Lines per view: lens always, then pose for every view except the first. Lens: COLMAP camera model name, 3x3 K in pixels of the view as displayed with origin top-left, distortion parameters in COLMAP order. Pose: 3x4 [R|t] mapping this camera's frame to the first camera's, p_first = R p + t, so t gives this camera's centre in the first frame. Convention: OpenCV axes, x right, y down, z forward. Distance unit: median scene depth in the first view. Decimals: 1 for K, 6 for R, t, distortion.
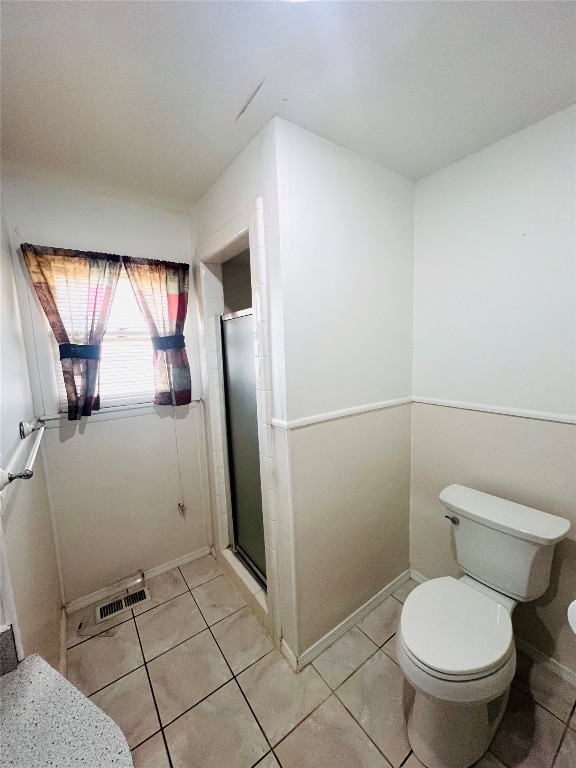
lens RADIAL K [[309.3, 0, 291.5], [0, 309.3, 385.5], [0, 0, 1]] dist [-0.003361, 0.001633]
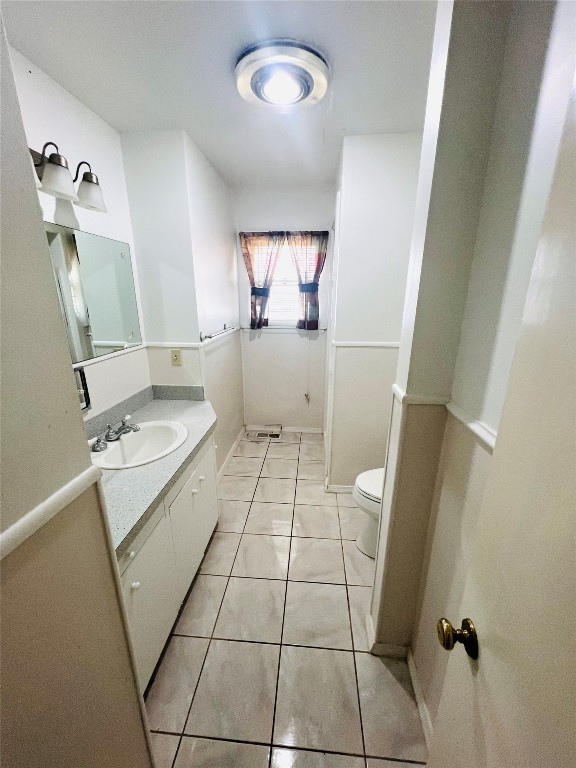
lens RADIAL K [[309.3, 0, 289.7], [0, 309.3, 386.7], [0, 0, 1]] dist [-0.003361, 0.001633]
pose [[0.760643, 0.220659, -0.610518, 0.635888], [-0.108386, 0.970425, 0.215701, 0.018246], [0.640058, -0.097900, 0.762064, -0.299529]]
